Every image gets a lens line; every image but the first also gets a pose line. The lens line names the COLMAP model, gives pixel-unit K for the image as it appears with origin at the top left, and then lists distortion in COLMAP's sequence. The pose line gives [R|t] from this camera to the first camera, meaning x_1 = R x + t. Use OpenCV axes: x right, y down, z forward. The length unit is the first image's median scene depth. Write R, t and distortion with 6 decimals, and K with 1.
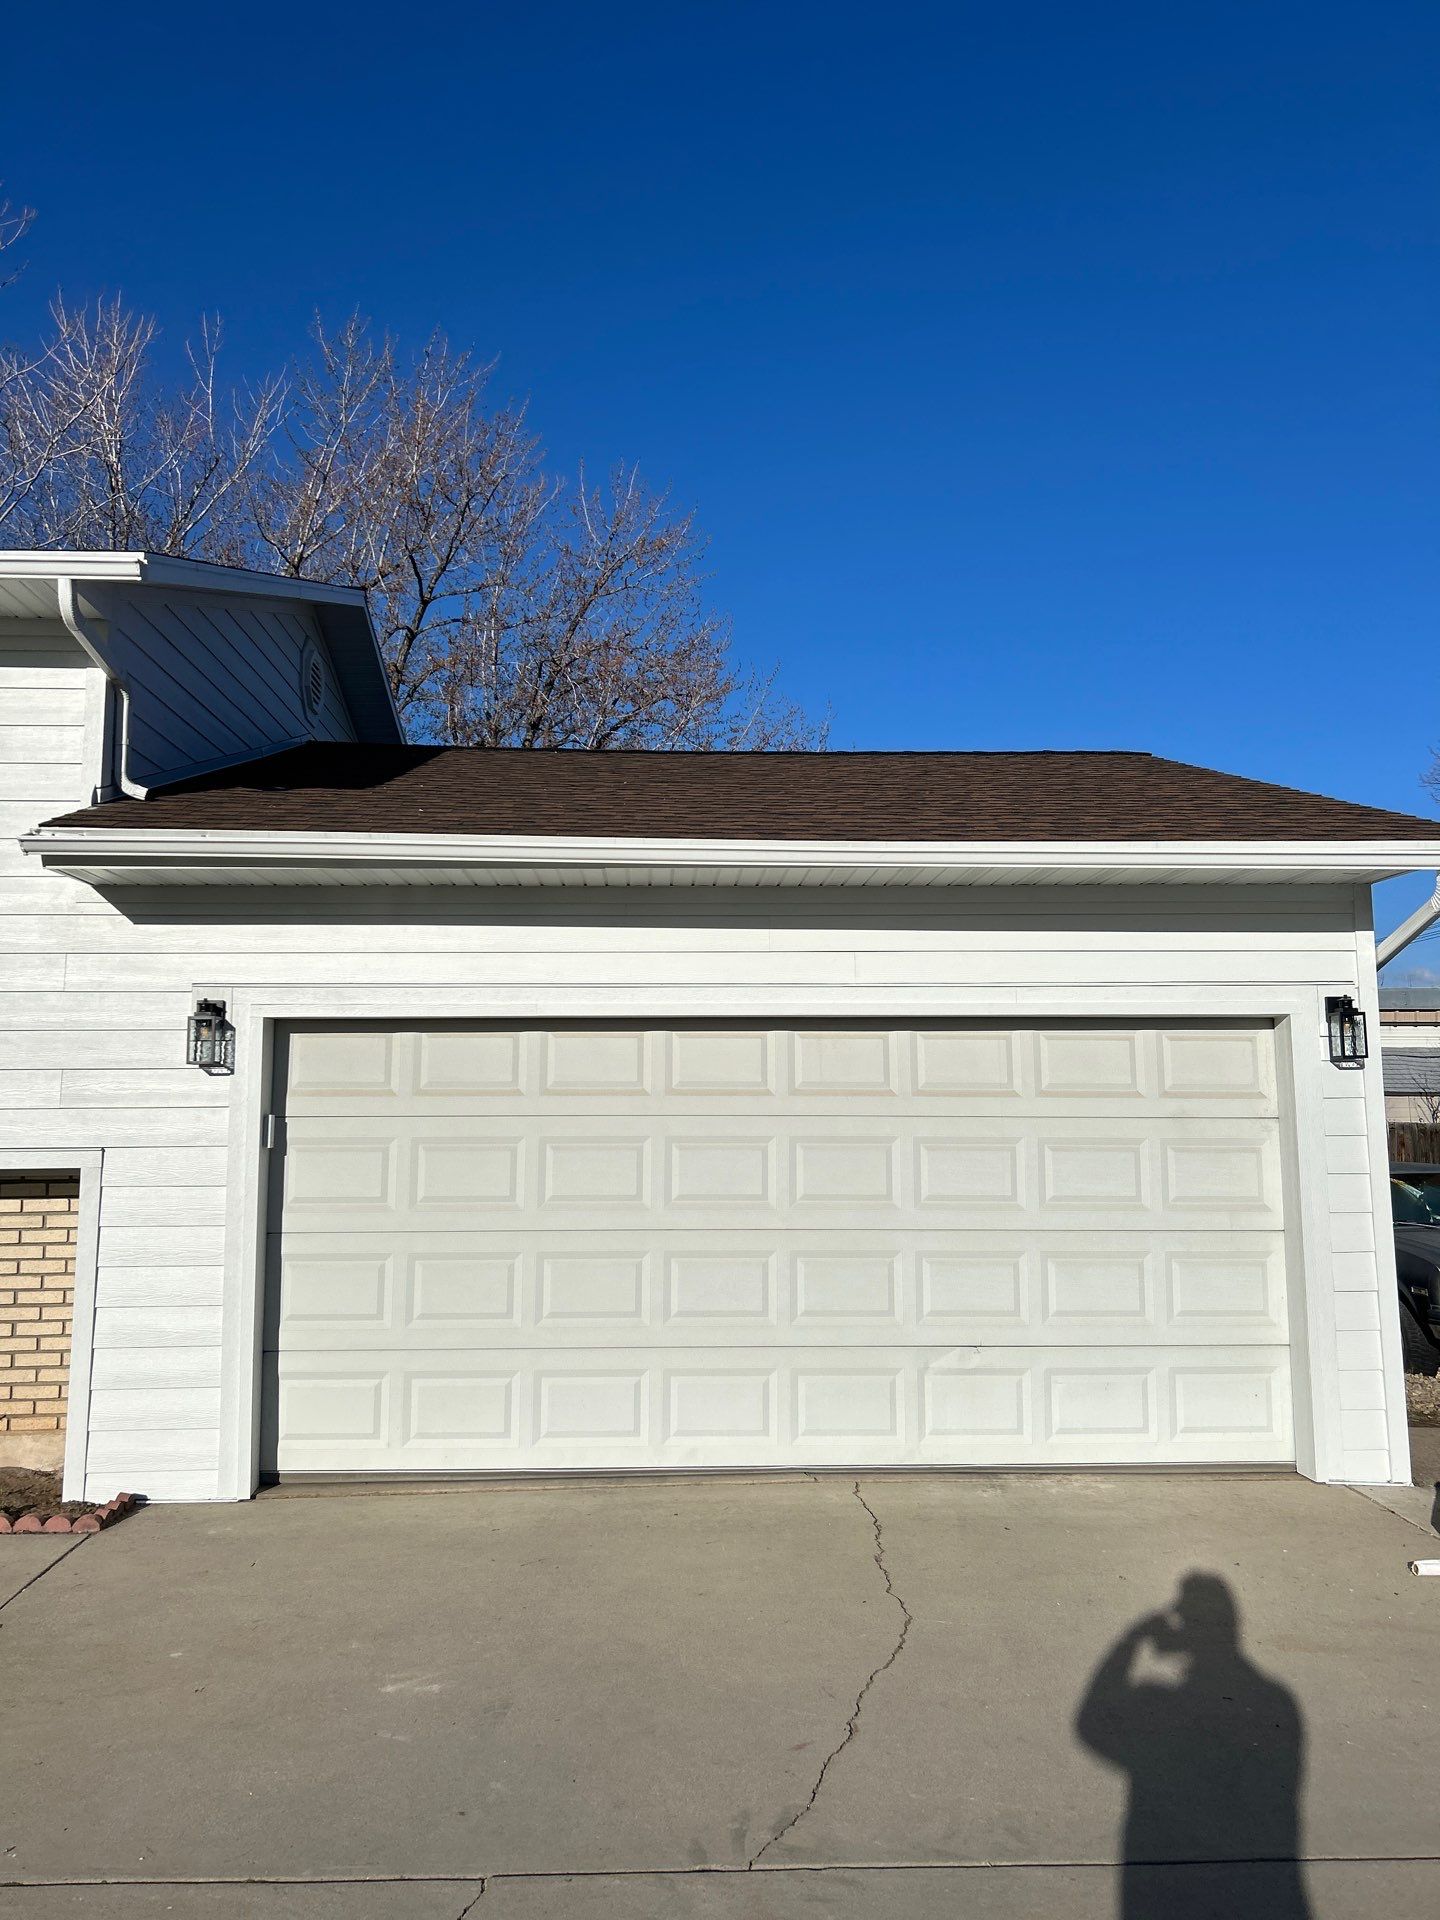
lens RADIAL K [[1383.4, 0, 718.0], [0, 1383.4, 961.1], [0, 0, 1]] dist [-0.002137, -0.002264]
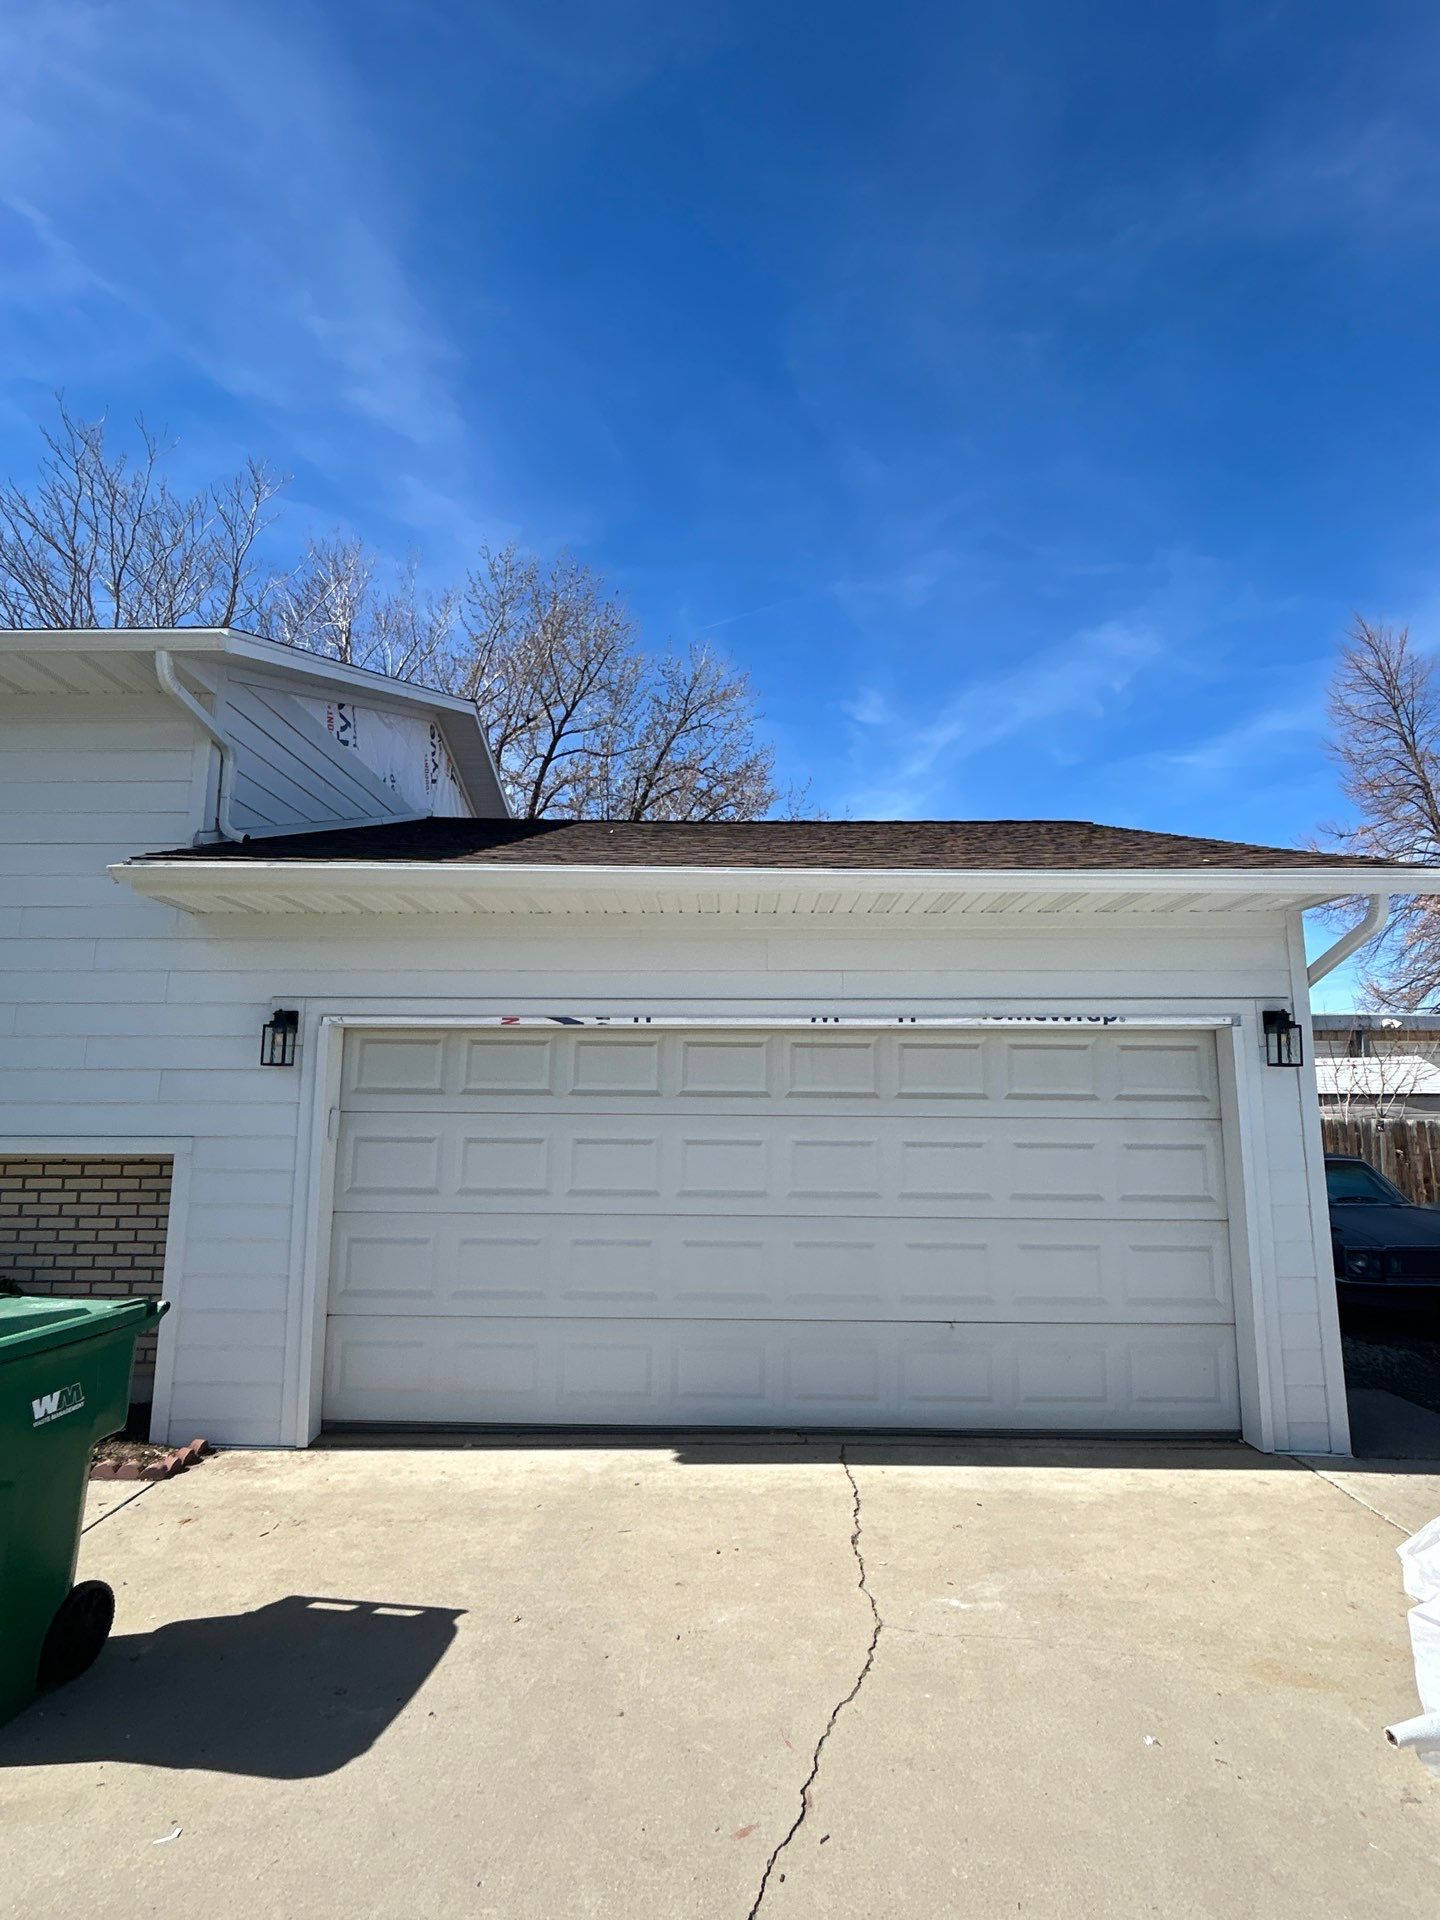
lens RADIAL K [[990.9, 0, 720.0], [0, 990.9, 960.0], [0, 0, 1]] dist [-0.007105, -0.000393]
pose [[0.998803, 0.001135, -0.048900, 0.039657], [-0.002867, 0.999370, -0.035369, 0.014371], [0.048829, 0.035467, 0.998177, 0.182902]]
